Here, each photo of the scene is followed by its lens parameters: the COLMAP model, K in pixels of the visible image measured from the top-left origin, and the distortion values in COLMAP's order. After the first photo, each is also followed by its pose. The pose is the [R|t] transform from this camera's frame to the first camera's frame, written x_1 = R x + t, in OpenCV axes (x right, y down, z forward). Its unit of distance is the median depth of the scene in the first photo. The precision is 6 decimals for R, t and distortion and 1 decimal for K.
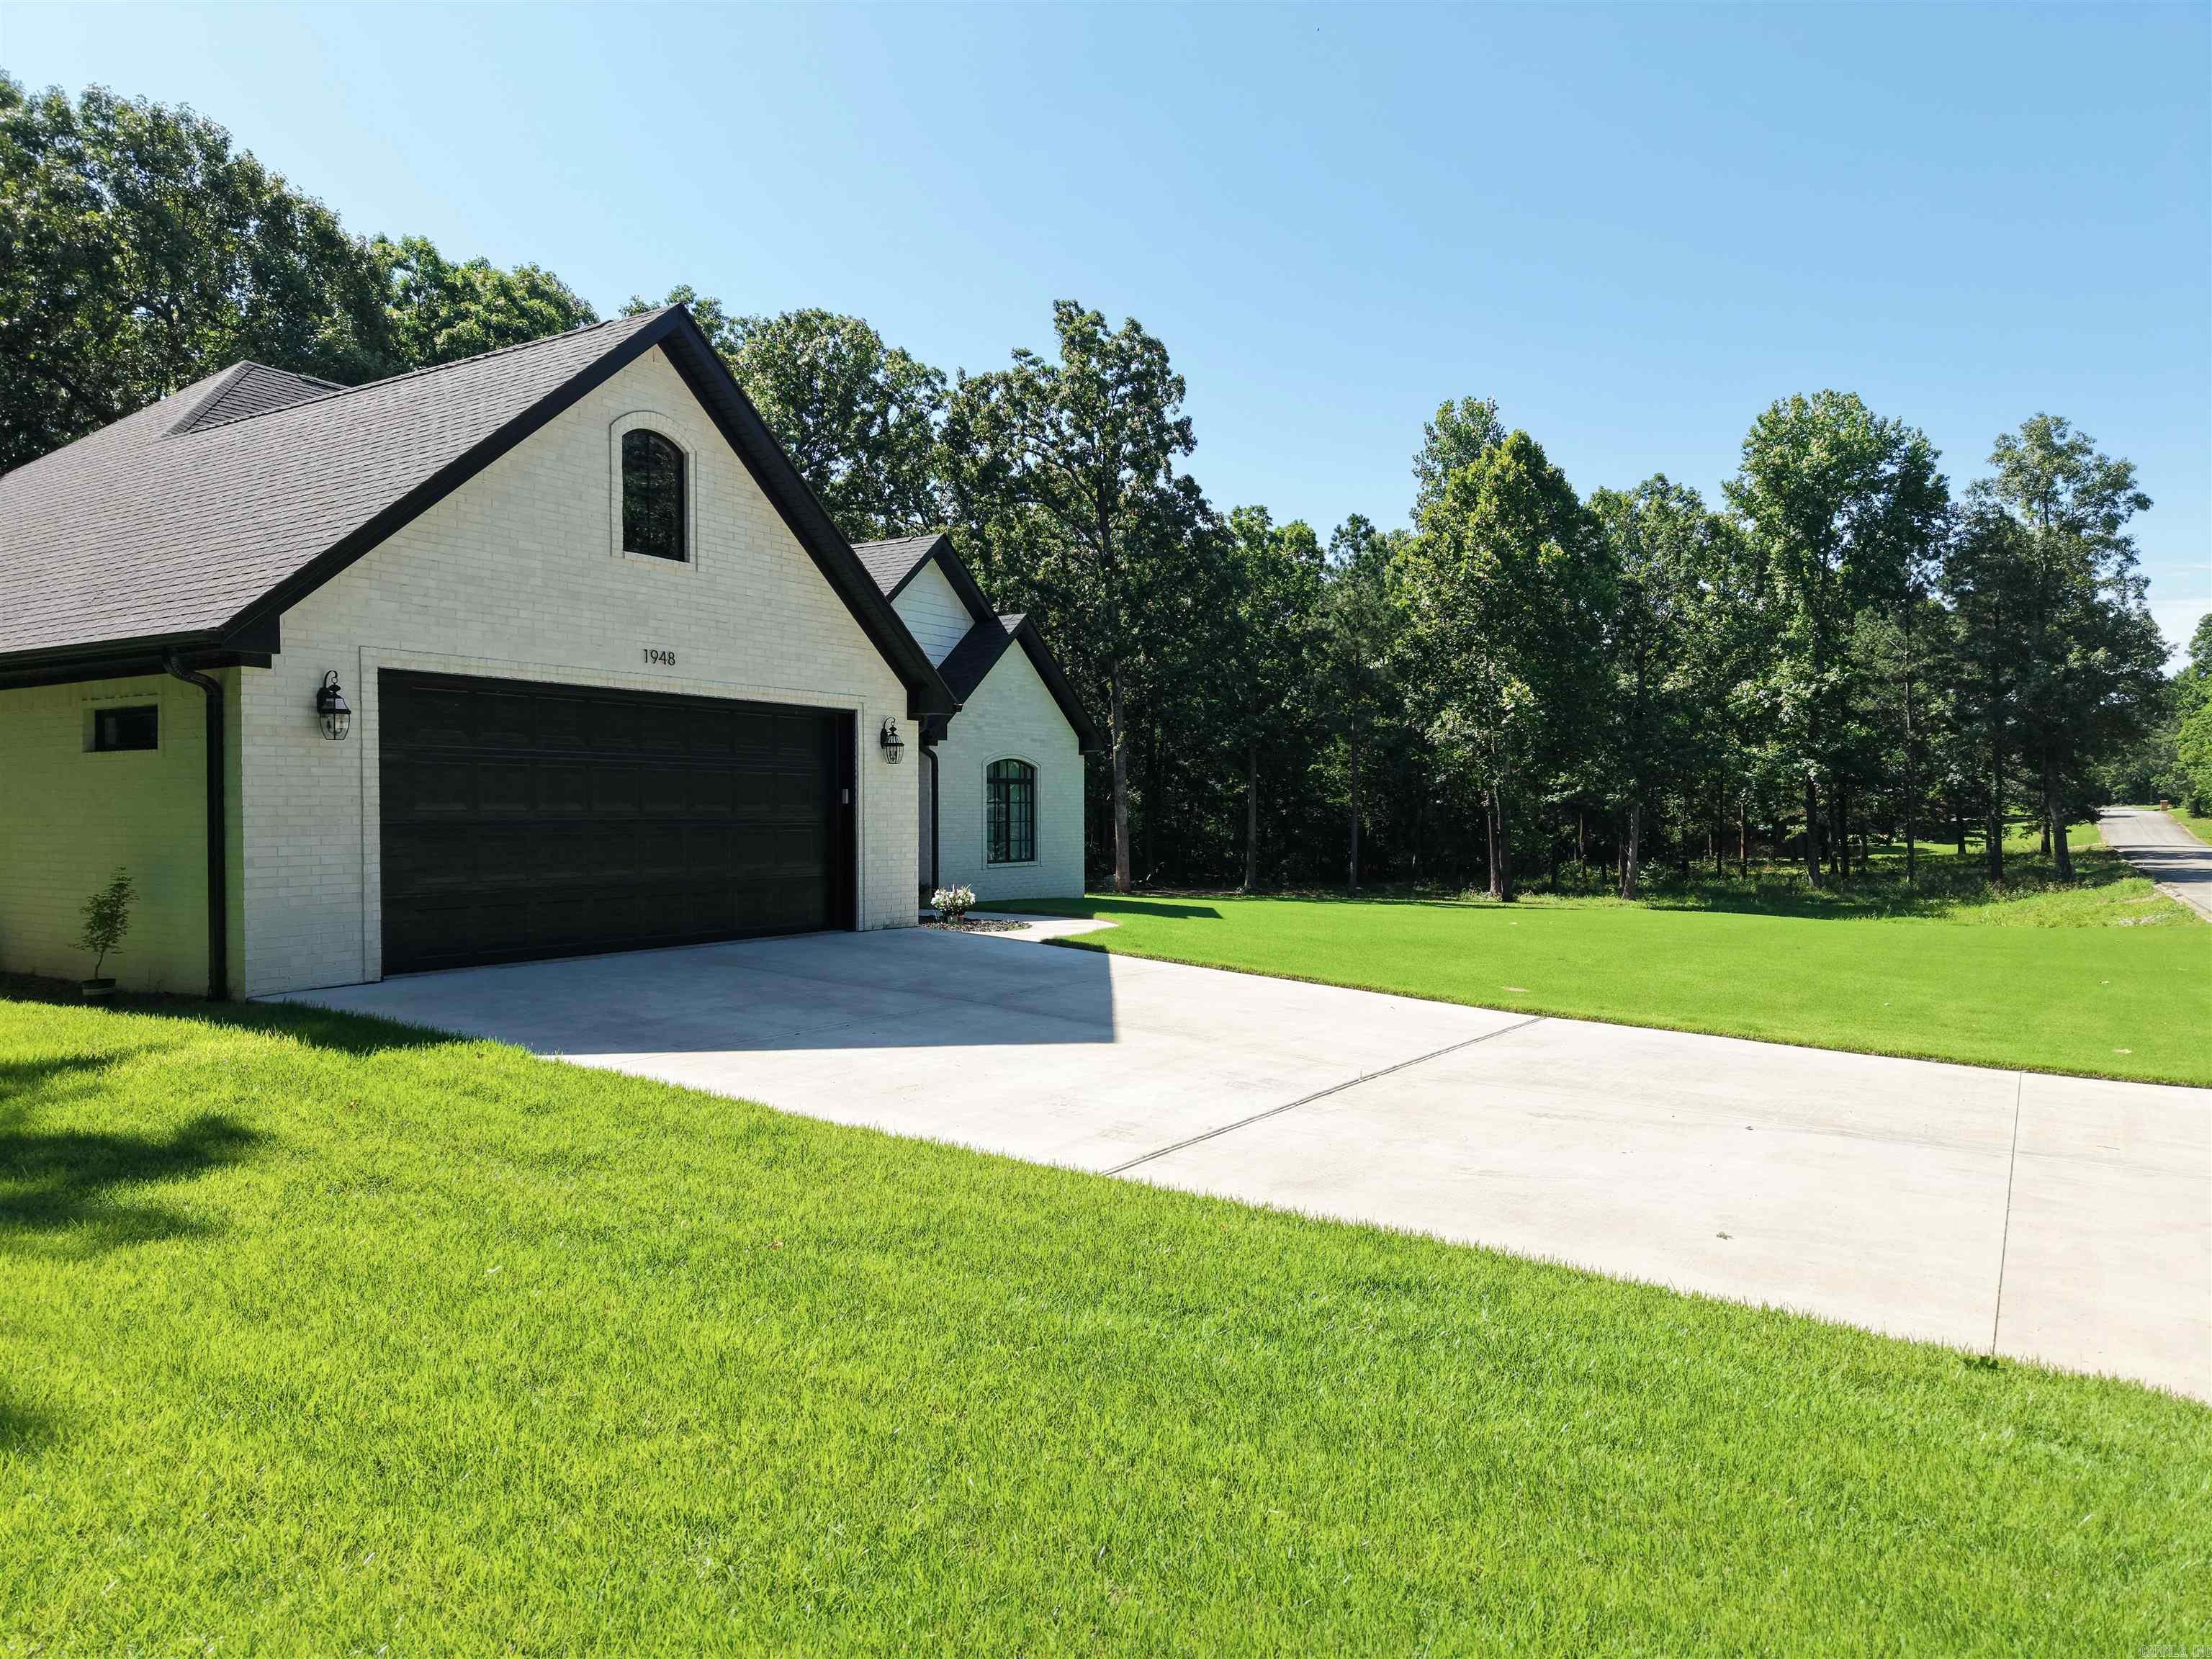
lens RADIAL K [[1466.7, 0, 1106.0], [0, 1466.7, 829.5], [0, 0, 1]] dist [0.042564, -0.045097]
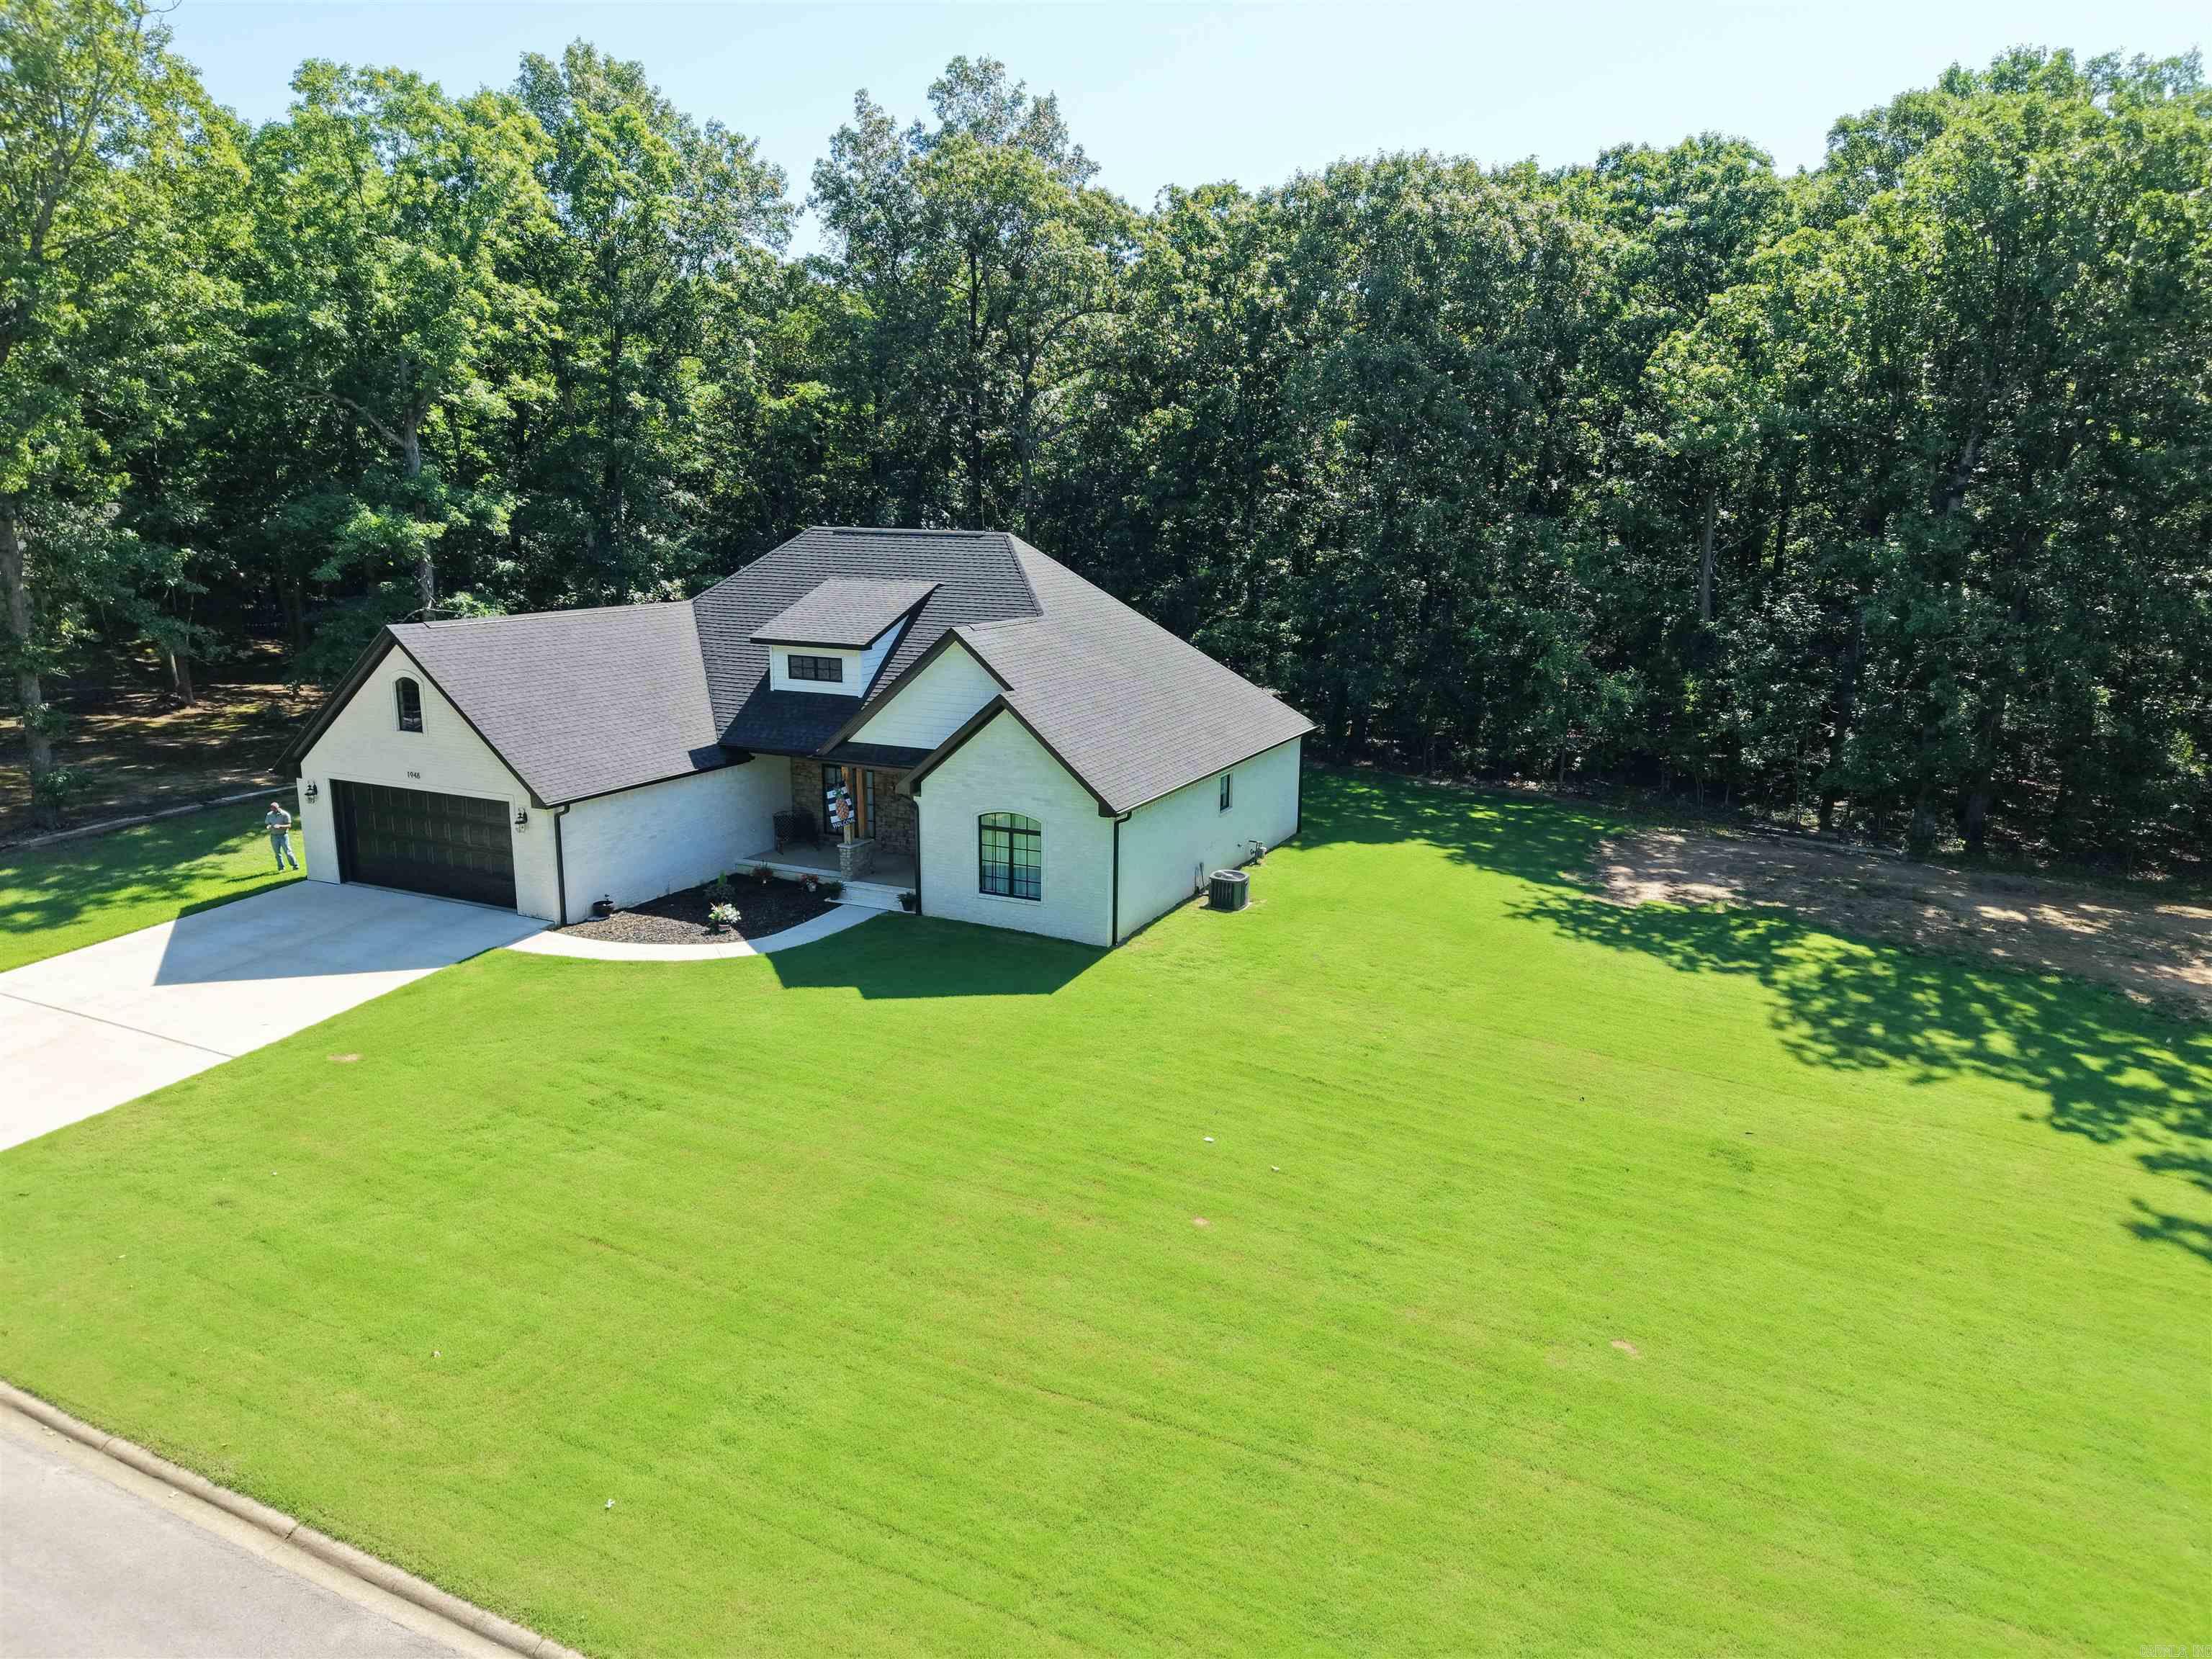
lens RADIAL K [[1466.7, 0, 1106.0], [0, 1466.7, 829.5], [0, 0, 1]] dist [0.042564, -0.045097]
pose [[0.118219, 0.216784, -0.969035, 0.533014], [-0.023968, 0.976217, 0.215467, -0.142627], [0.992698, -0.002247, 0.120603, 0.460096]]
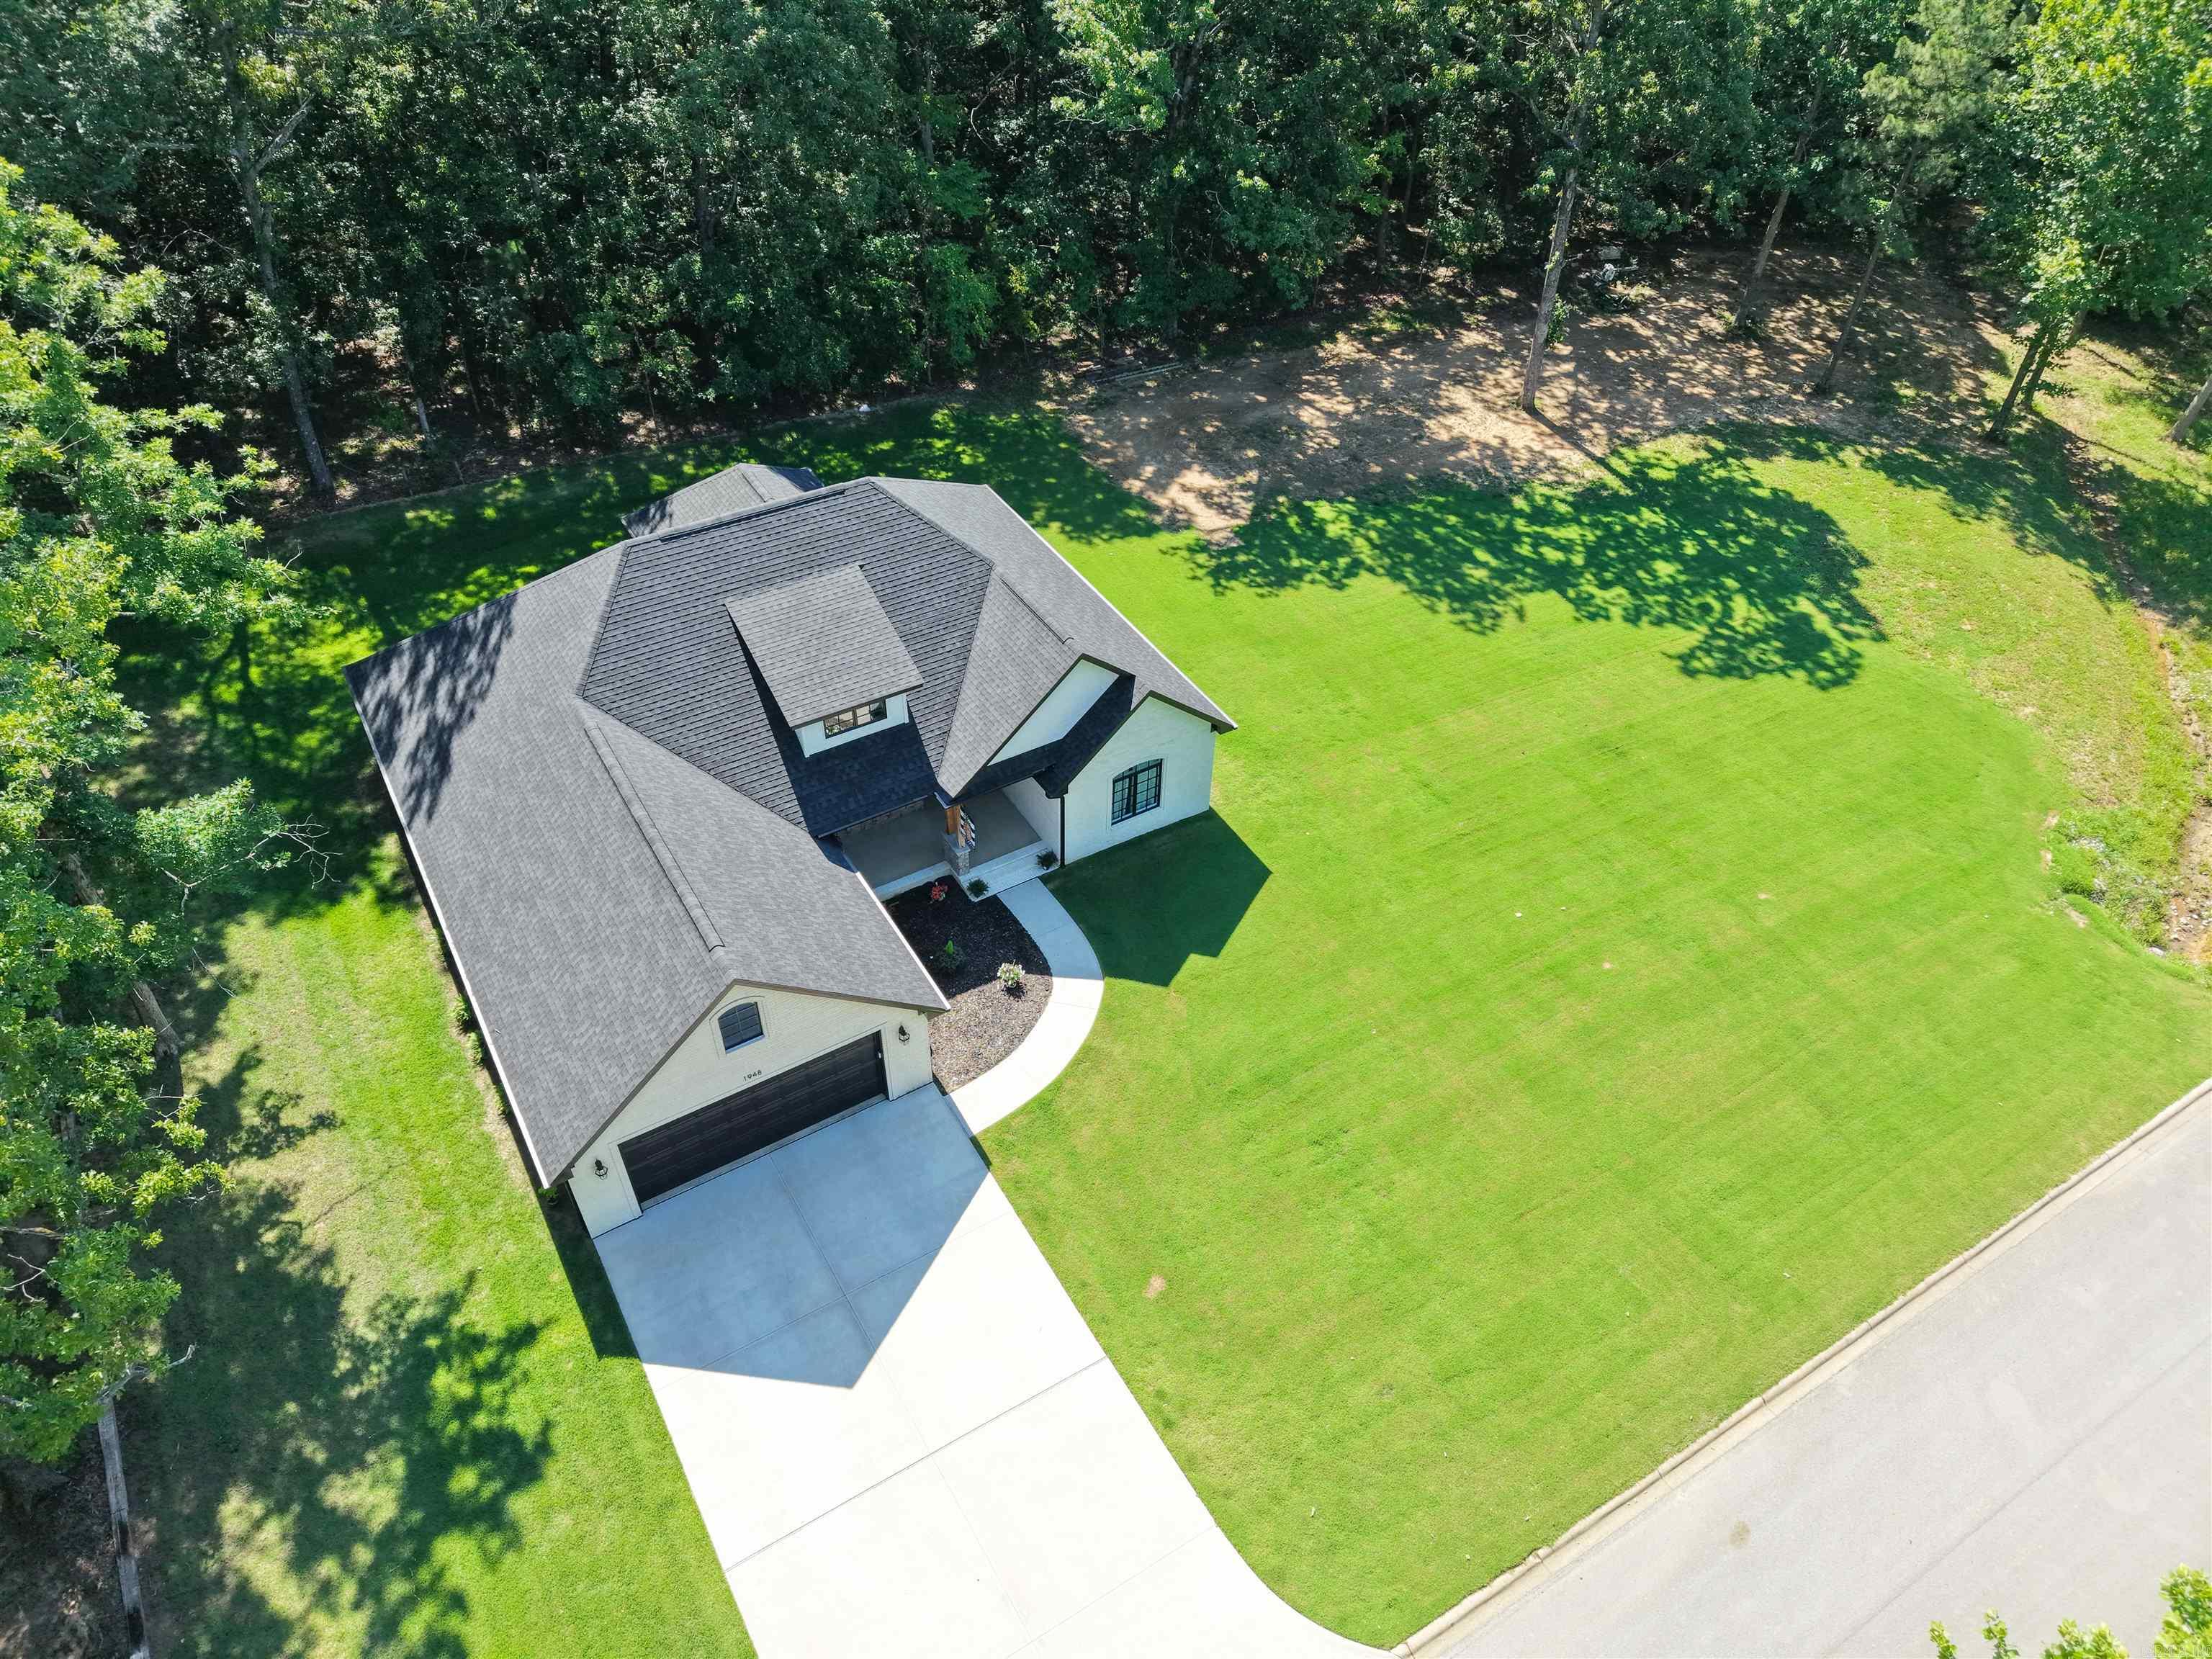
lens RADIAL K [[1413.6, 0, 1038.0], [0, 1413.6, 831.5], [0, 0, 1]] dist [0.014773, -0.002957]
pose [[0.891608, 0.325334, -0.314949, 0.147945], [-0.019149, 0.722015, 0.691613, -0.454657], [0.452403, -0.610617, 0.649984, 0.021968]]
